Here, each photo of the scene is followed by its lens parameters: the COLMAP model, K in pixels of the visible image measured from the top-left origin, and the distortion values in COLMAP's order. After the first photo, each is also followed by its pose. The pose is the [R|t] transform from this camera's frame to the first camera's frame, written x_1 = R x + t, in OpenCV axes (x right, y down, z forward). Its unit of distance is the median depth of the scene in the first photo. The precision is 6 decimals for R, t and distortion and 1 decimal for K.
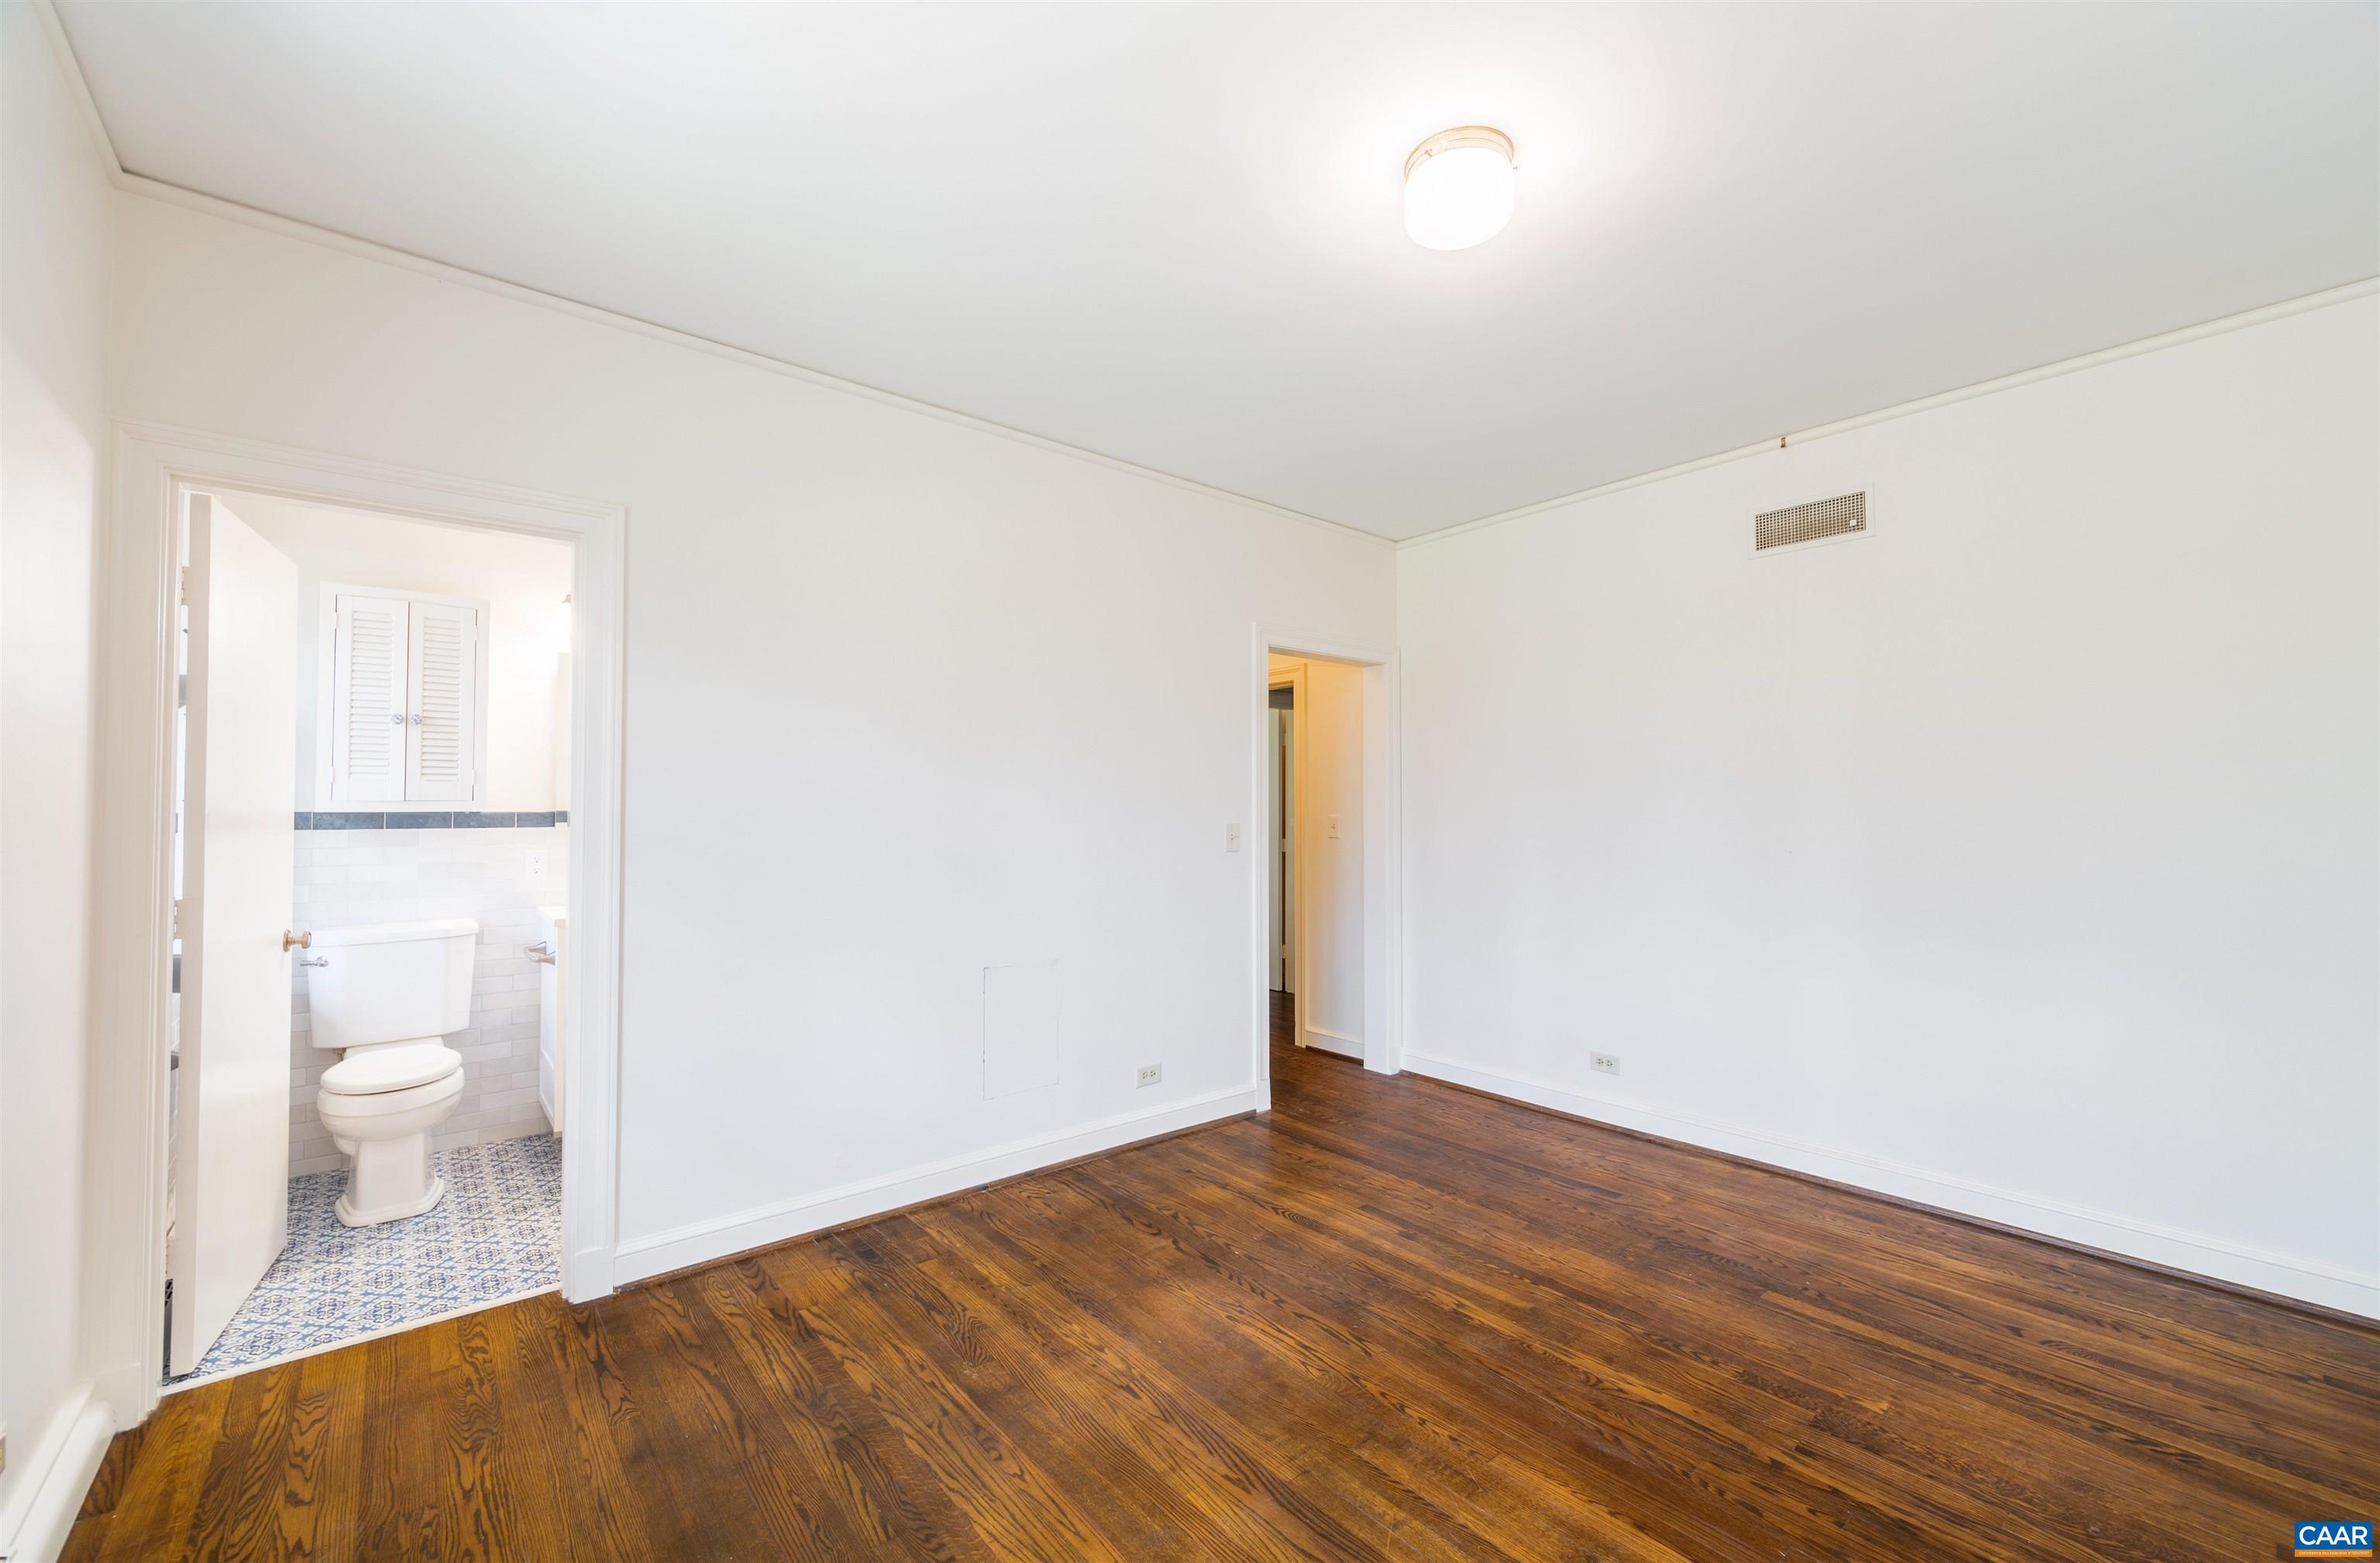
lens RADIAL K [[952.0, 0, 1190.0], [0, 952.0, 781.5], [0, 0, 1]] dist [0.000484, 0.000055]
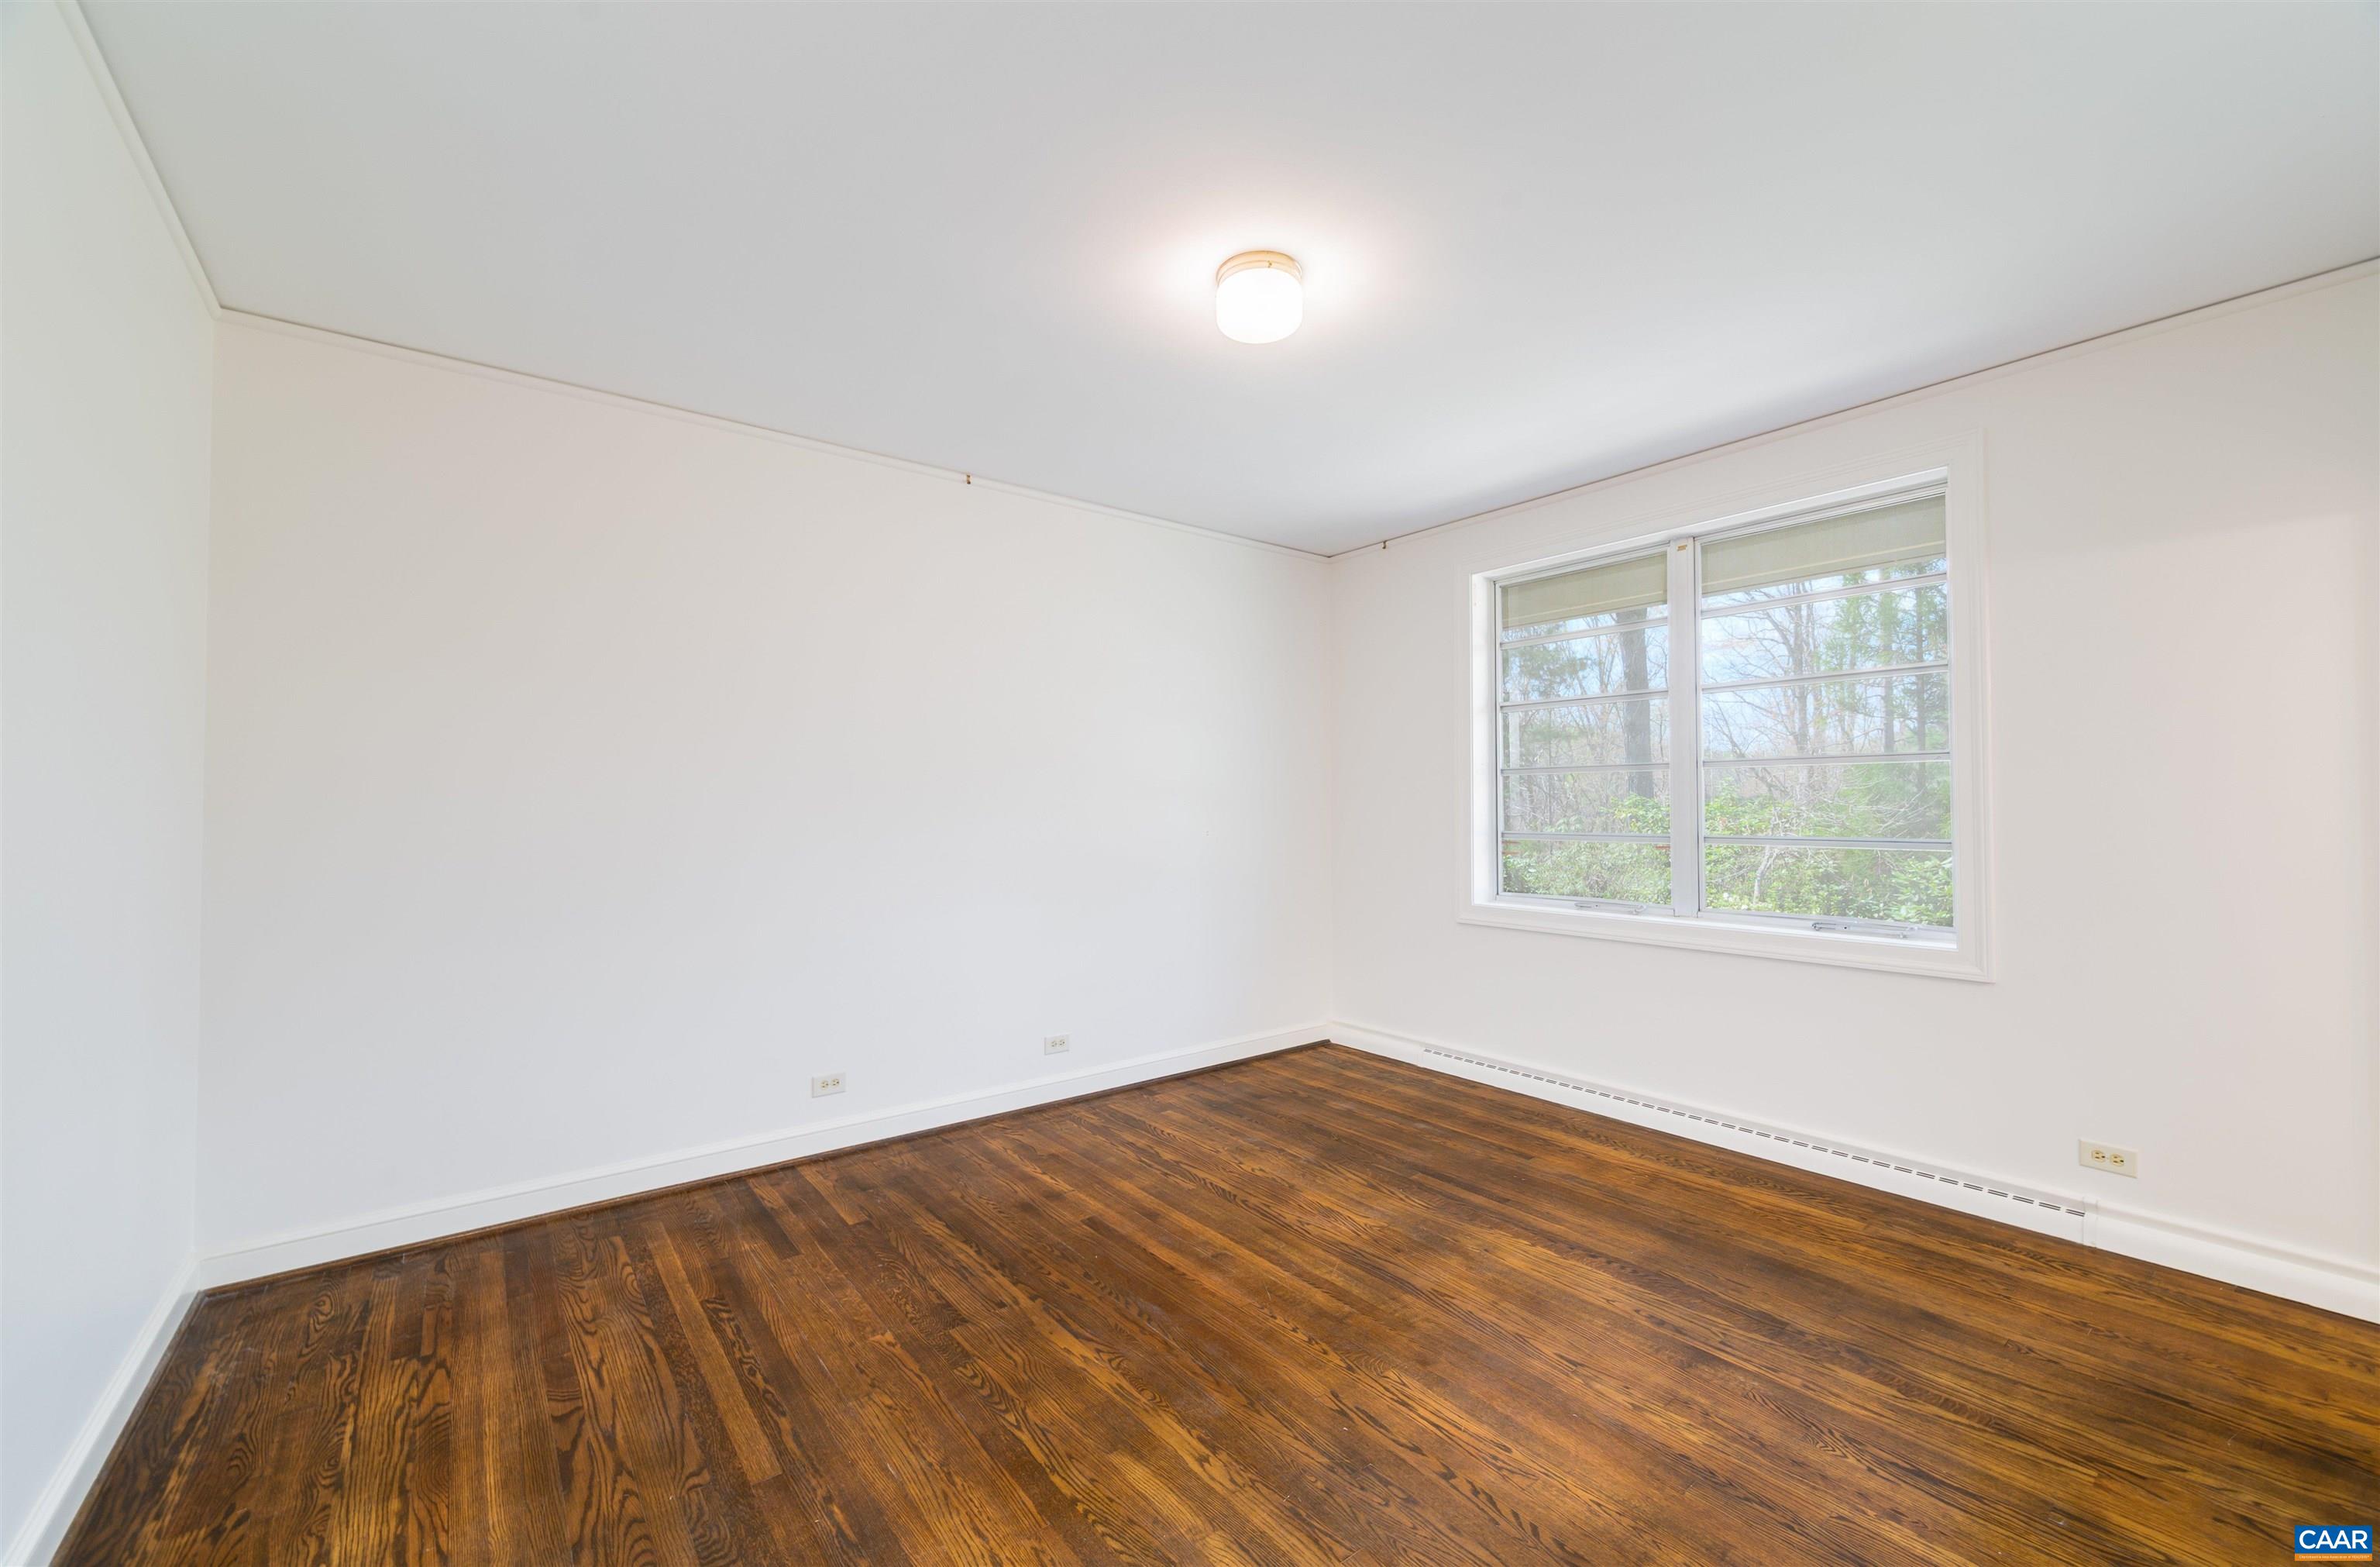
lens RADIAL K [[952.2, 0, 1190.0], [0, 952.2, 783.5], [0, 0, 1]] dist [0.000484, 0.000055]
pose [[-0.999288, 0.003838, 0.037534, 0.296599], [0.001846, 0.998595, -0.052963, 0.063700], [-0.037684, -0.052856, -0.997891, 1.999414]]
